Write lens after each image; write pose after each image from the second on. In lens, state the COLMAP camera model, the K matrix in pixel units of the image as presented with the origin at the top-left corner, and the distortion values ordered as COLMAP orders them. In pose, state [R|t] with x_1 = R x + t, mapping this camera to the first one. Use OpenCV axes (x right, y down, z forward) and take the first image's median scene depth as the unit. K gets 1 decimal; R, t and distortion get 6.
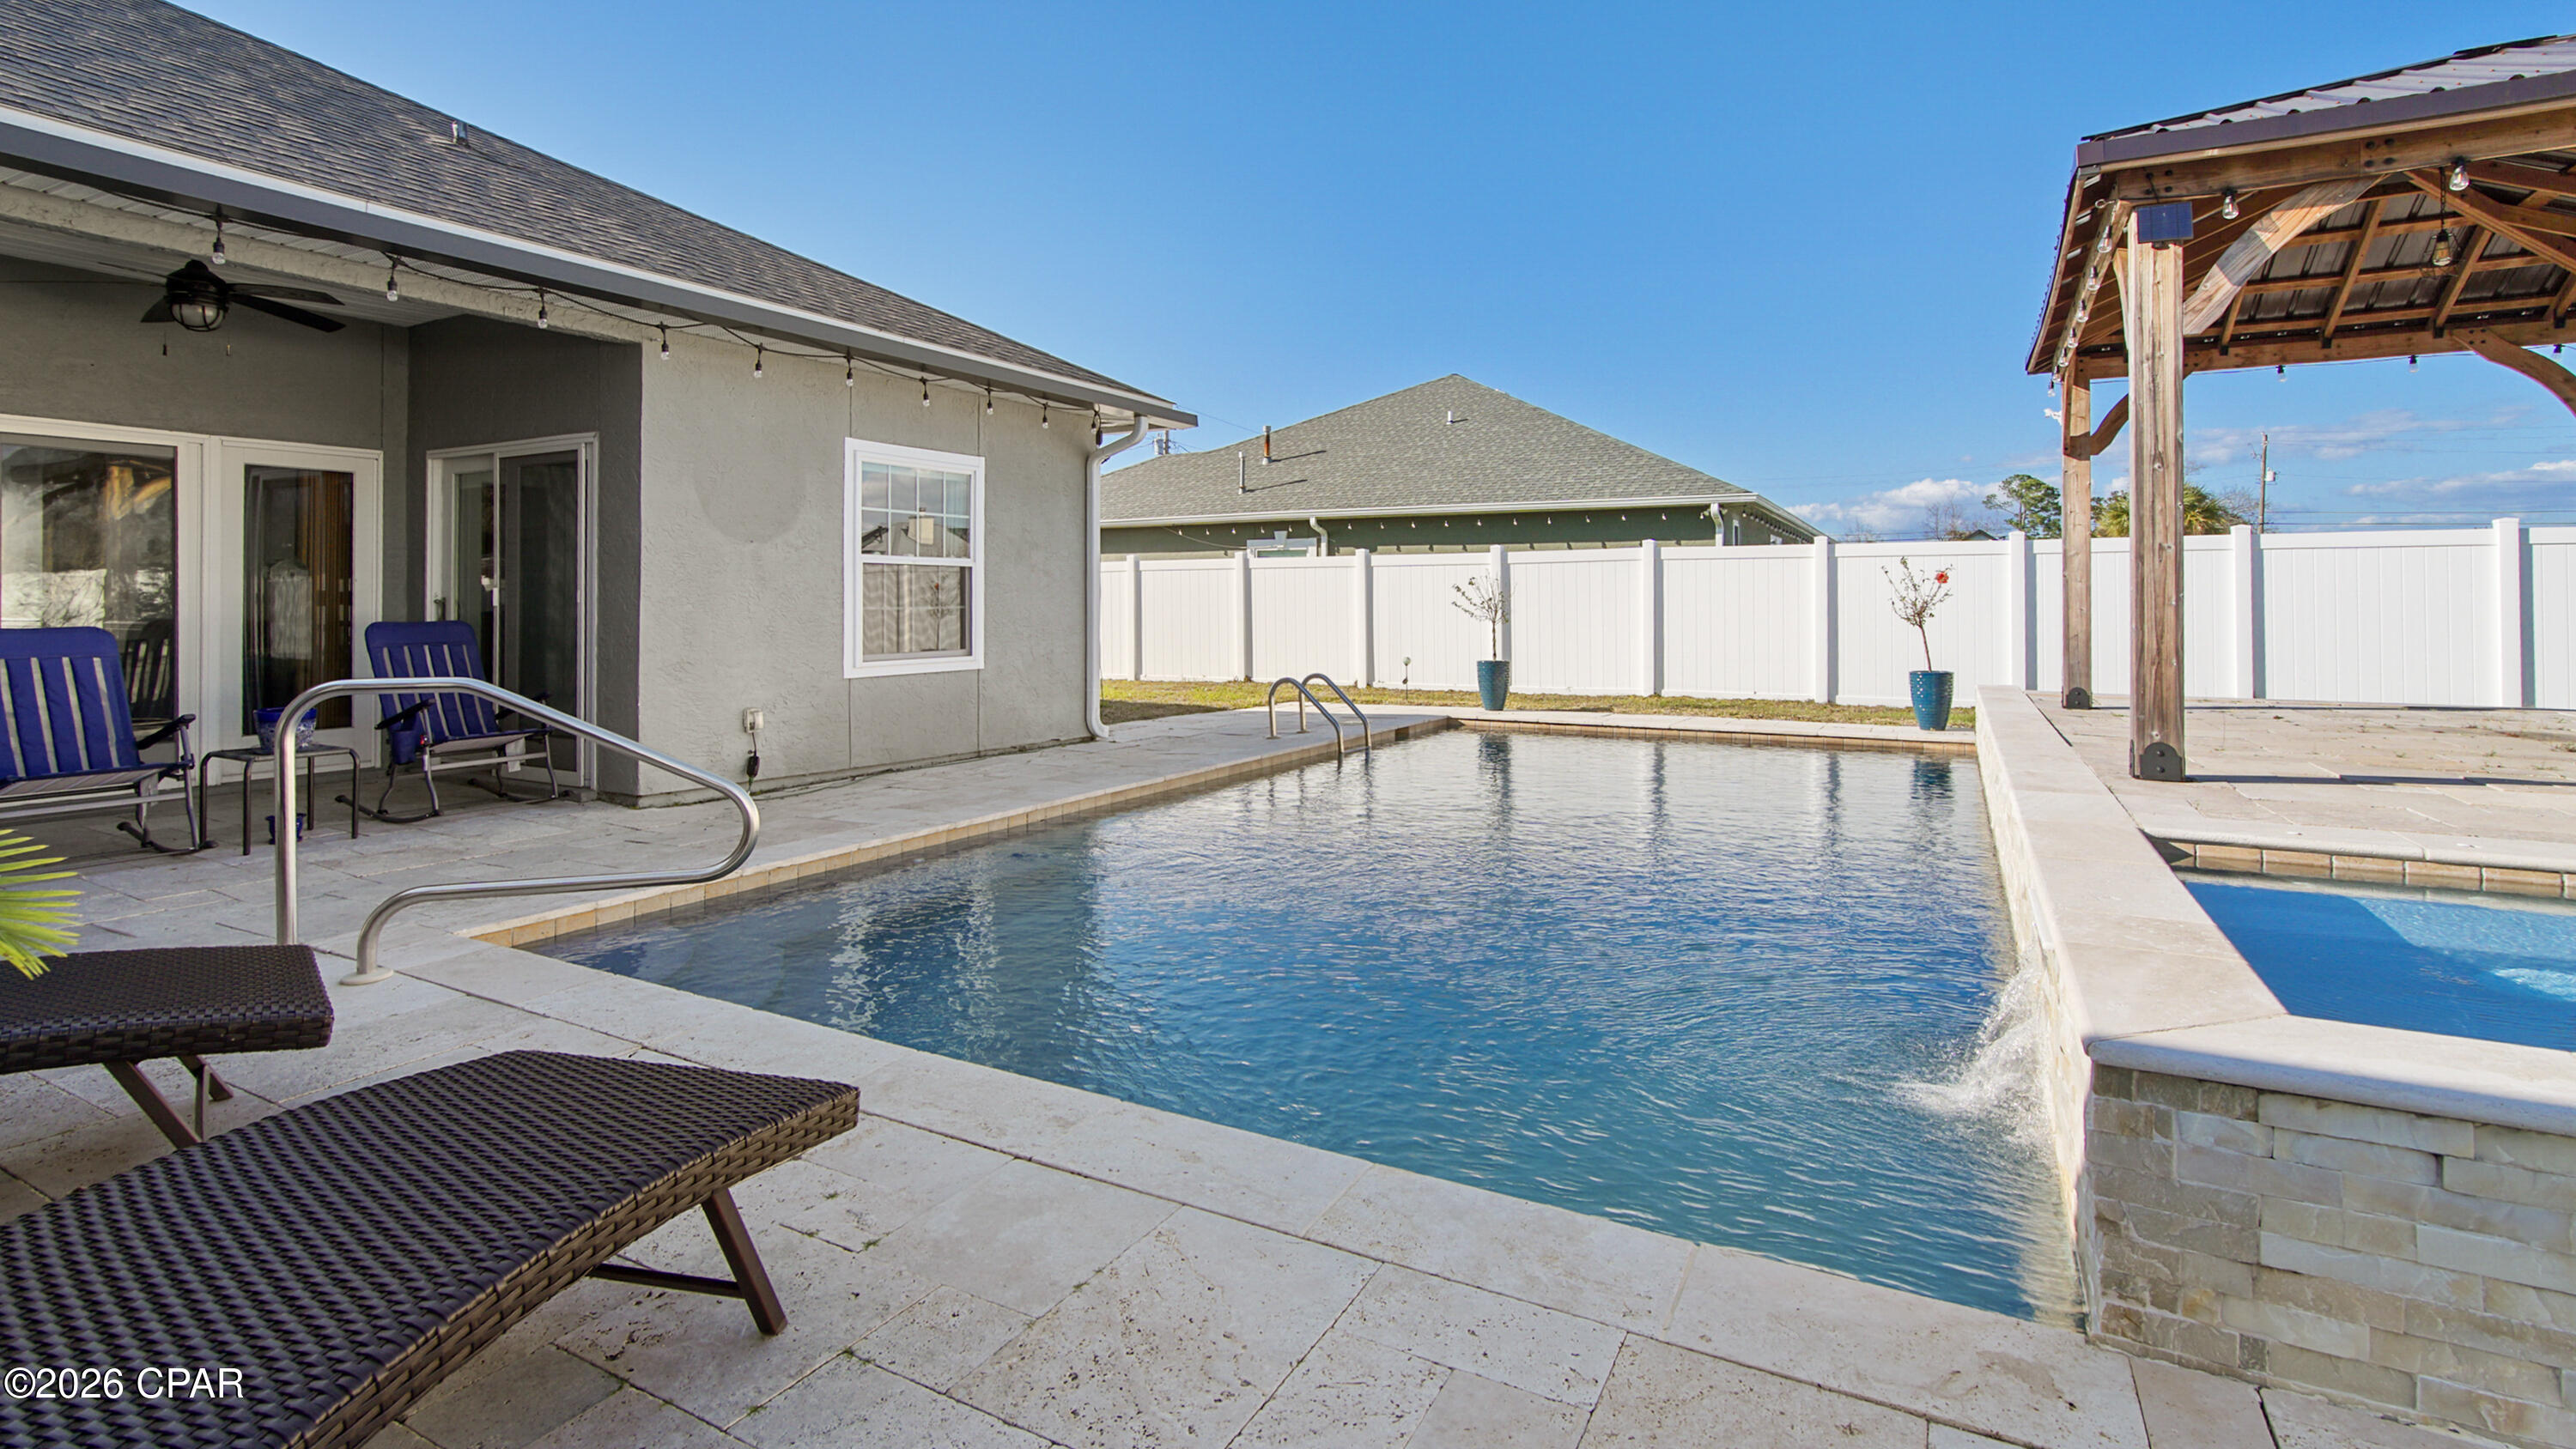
lens RADIAL K [[1189.2, 0, 1286.7], [0, 1189.2, 602.2], [0, 0, 1]] dist [-0.021960, 0.014734]
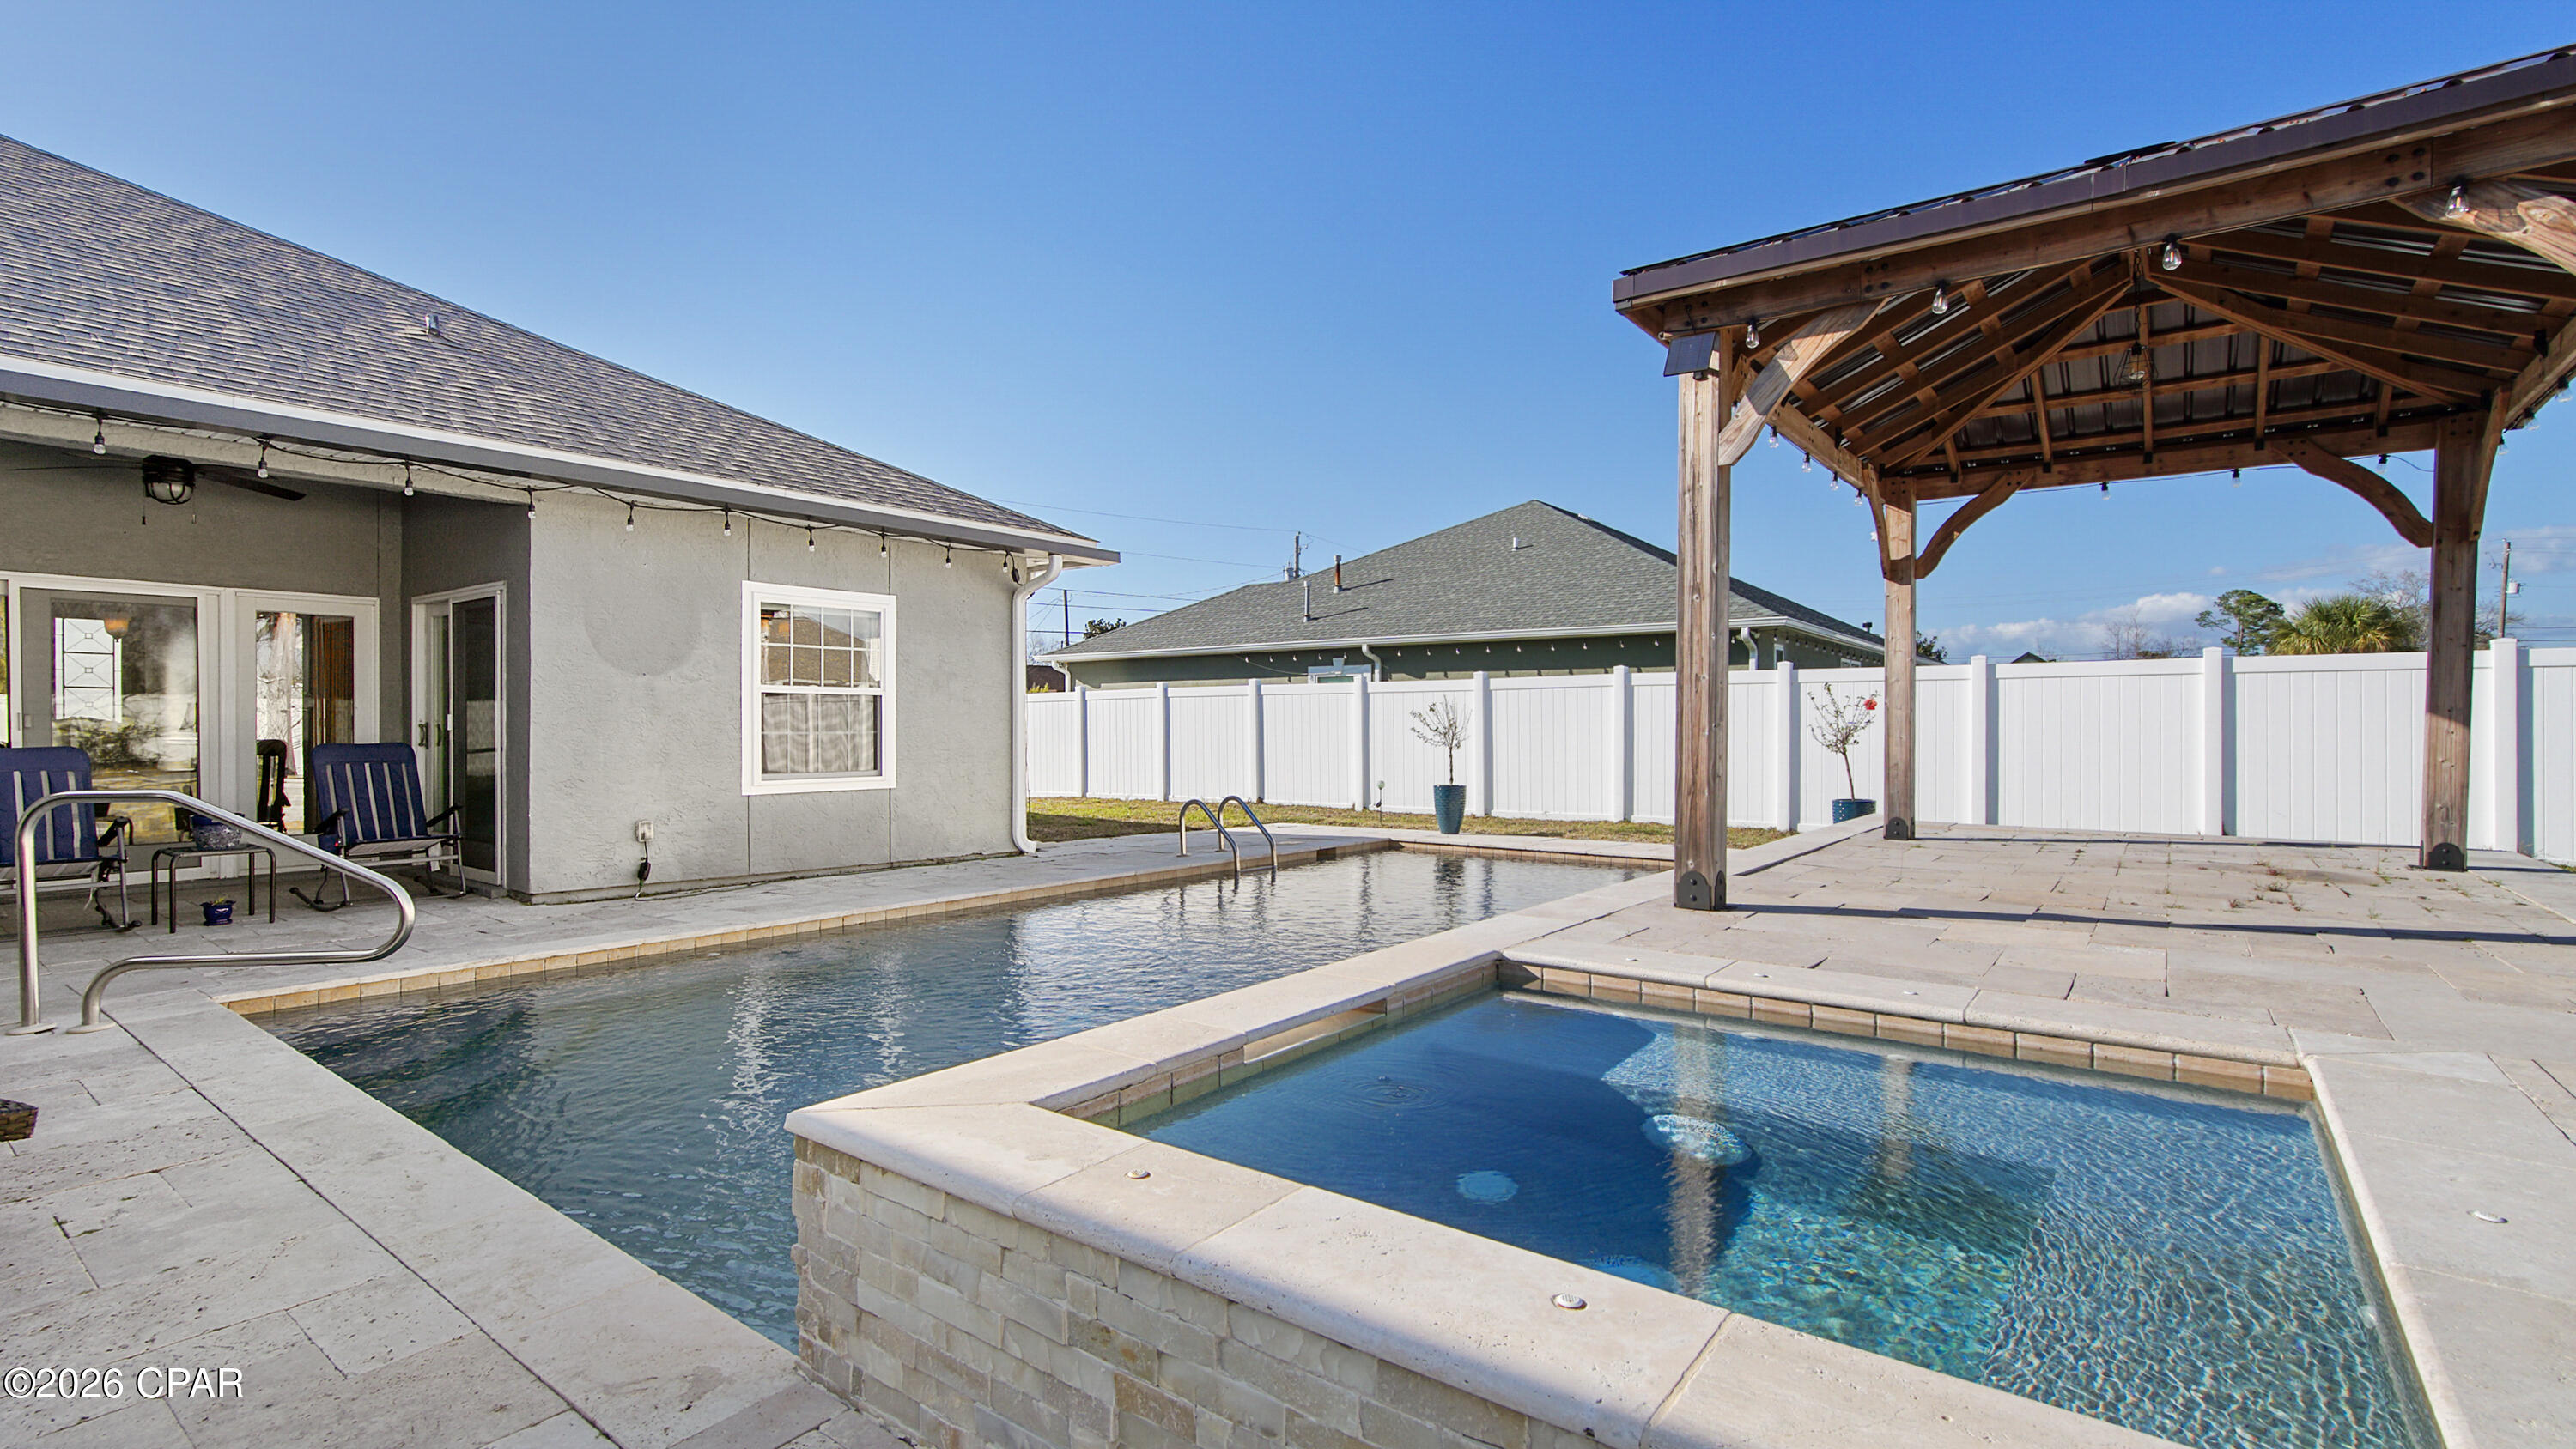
lens RADIAL K [[1161.2, 0, 1291.8], [0, 1161.2, 739.2], [0, 0, 1]] dist [-0.014182, 0.007244]
pose [[0.990180, 0.003833, -0.139745, 0.292334], [-0.002229, 0.999930, 0.011635, -0.002712], [0.139780, -0.011210, 0.990119, -0.014152]]
